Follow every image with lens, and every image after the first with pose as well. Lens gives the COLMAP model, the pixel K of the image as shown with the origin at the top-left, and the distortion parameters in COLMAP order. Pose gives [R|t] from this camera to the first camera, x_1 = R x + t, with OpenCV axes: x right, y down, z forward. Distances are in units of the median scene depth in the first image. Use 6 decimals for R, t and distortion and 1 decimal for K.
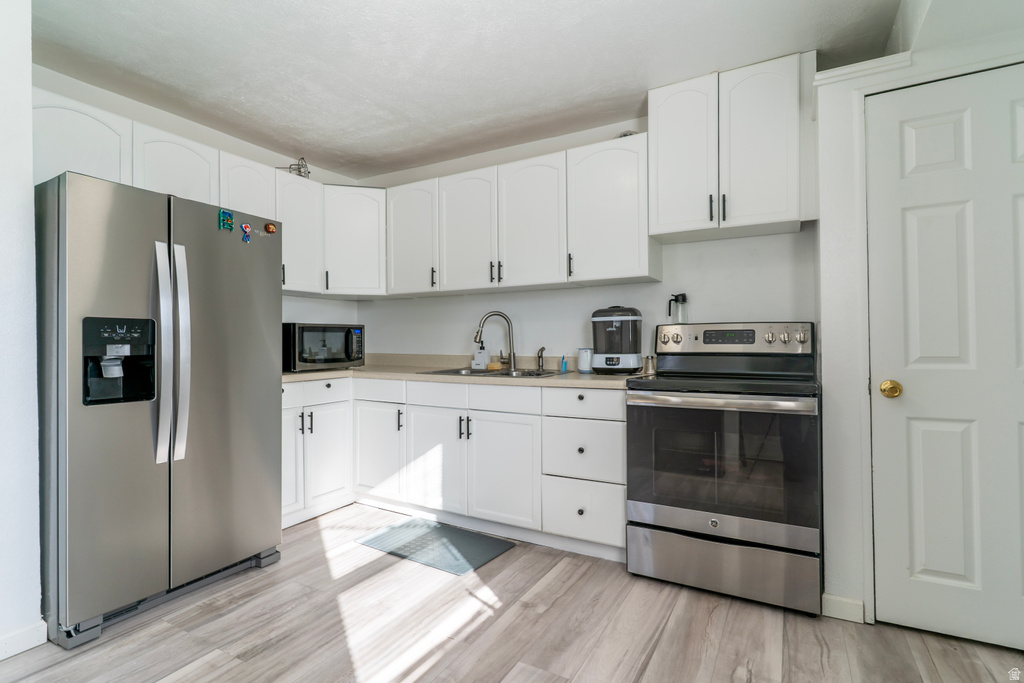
lens RADIAL K [[491.4, 0, 512.0], [0, 491.4, 341.5], [0, 0, 1]] dist [0.001452, -0.000208]
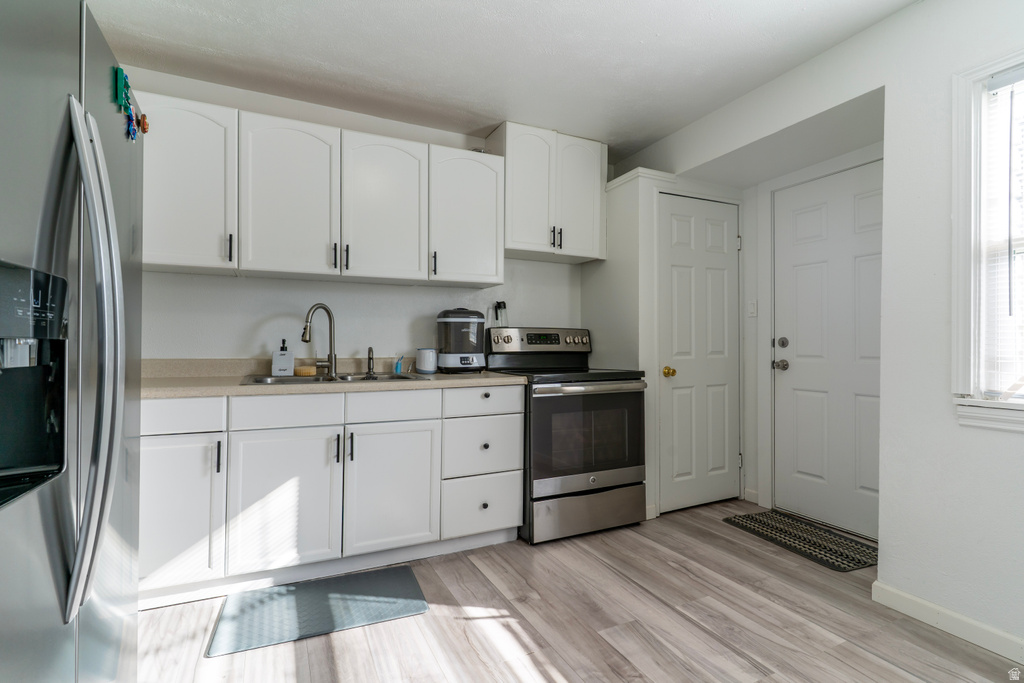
lens RADIAL K [[491.4, 0, 512.0], [0, 491.4, 341.5], [0, 0, 1]] dist [0.001452, -0.000208]
pose [[0.569746, 0.009214, 0.821769, -0.655787], [-0.006594, 0.999956, -0.006640, 0.006147], [-0.821794, -0.001636, 0.569782, 0.346745]]
